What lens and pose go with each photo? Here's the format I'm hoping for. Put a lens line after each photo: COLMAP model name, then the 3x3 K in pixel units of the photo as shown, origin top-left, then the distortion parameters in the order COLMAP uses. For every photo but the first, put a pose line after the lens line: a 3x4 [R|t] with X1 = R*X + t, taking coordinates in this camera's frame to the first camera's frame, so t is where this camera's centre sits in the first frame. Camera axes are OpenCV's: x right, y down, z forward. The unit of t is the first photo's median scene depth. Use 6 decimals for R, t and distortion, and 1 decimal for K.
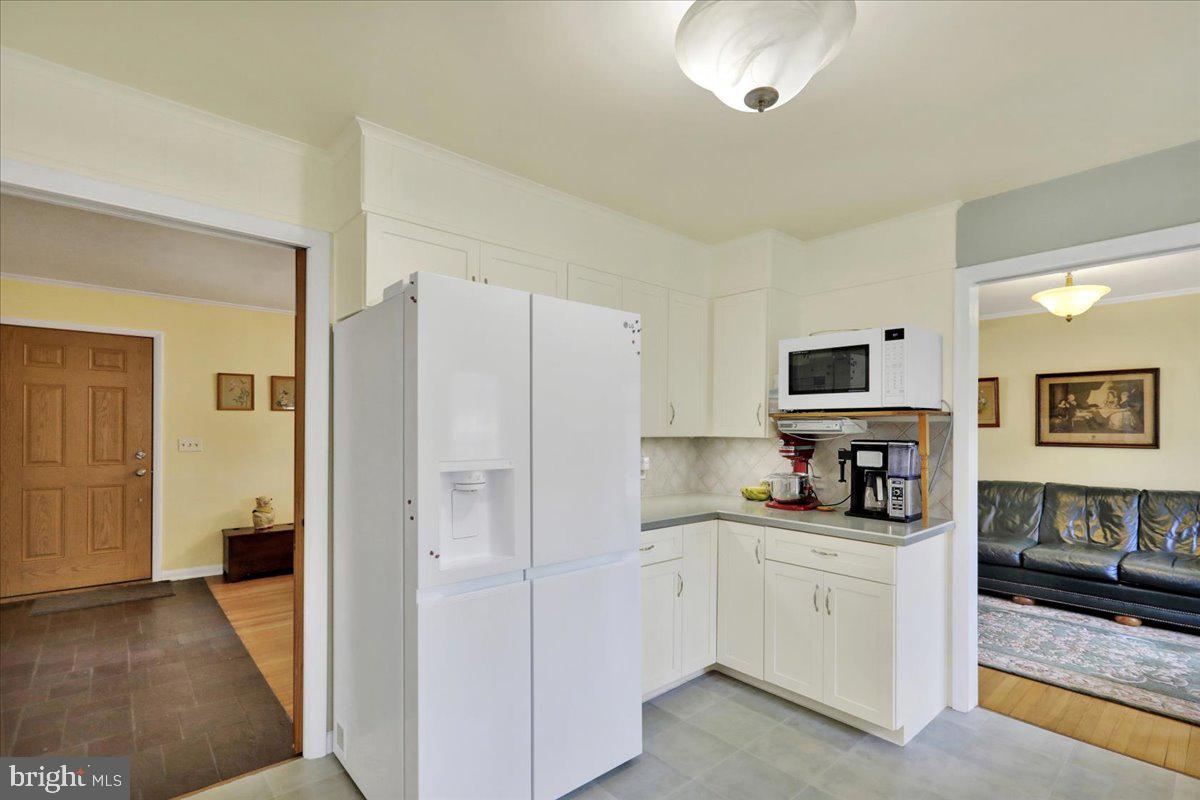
lens RADIAL K [[554.5, 0, 613.5], [0, 554.5, 423.9], [0, 0, 1]] dist [-0.001093, 0.001795]
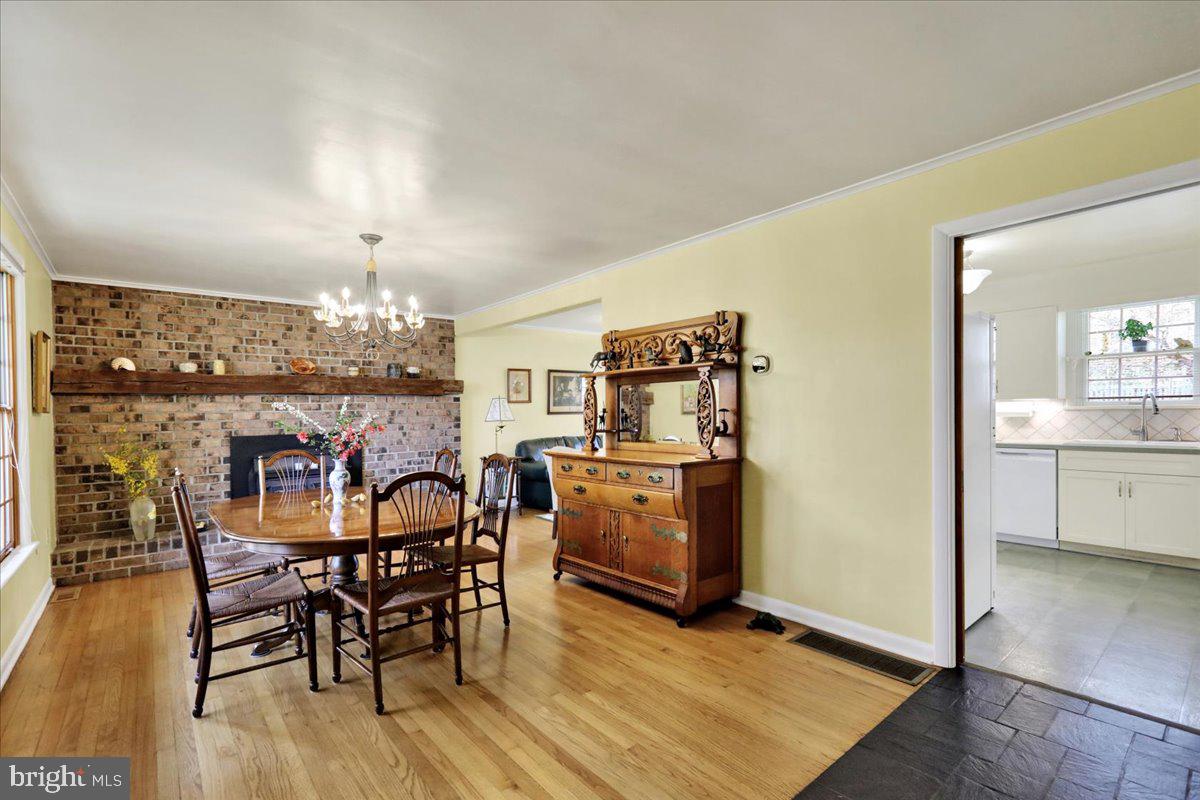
lens RADIAL K [[554.5, 0, 621.4], [0, 554.5, 412.4], [0, 0, 1]] dist [-0.001093, 0.001795]
pose [[0.021545, -0.009639, 0.999721, -0.875773], [0.008641, 0.999918, 0.009455, 0.021325], [-0.999731, 0.008435, 0.021626, 0.835893]]
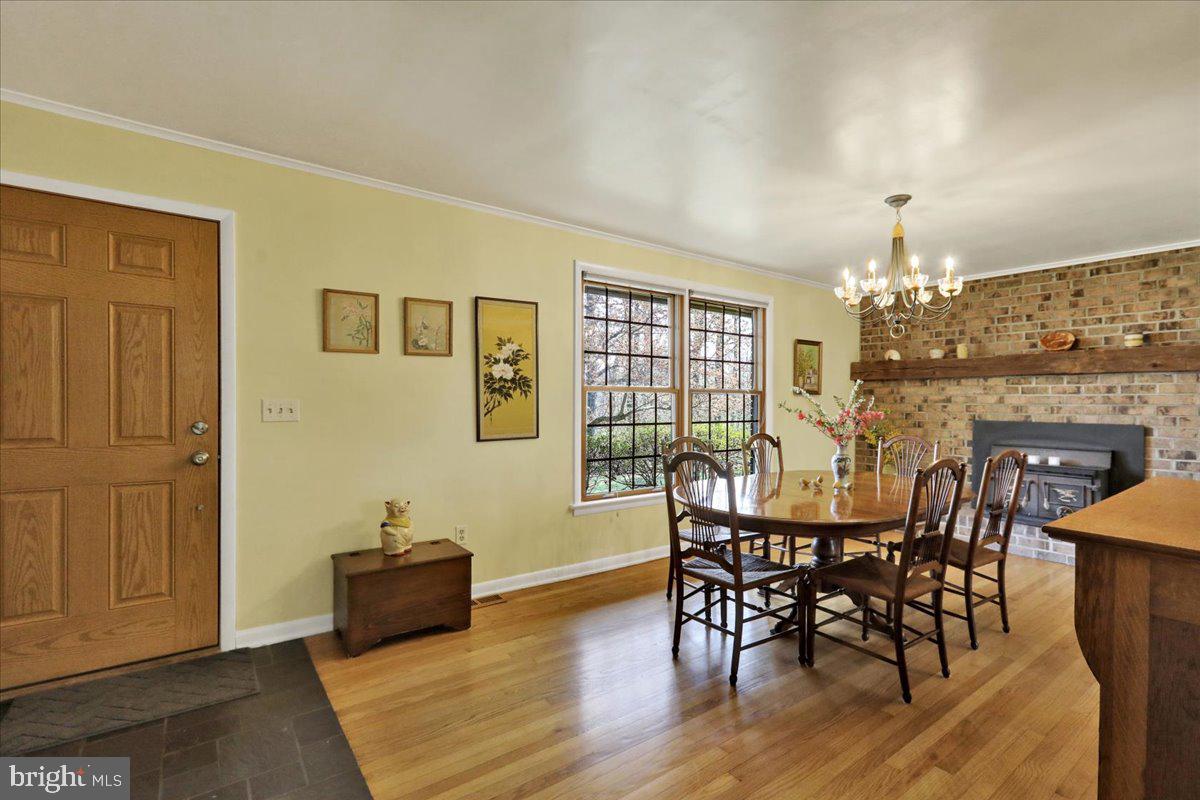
lens RADIAL K [[554.5, 0, 611.1], [0, 554.5, 398.3], [0, 0, 1]] dist [-0.001093, 0.001795]
pose [[0.995910, -0.000944, -0.090348, -0.382857], [0.001424, 0.999985, 0.005243, 0.023703], [0.090342, -0.005350, 0.995896, 0.473698]]
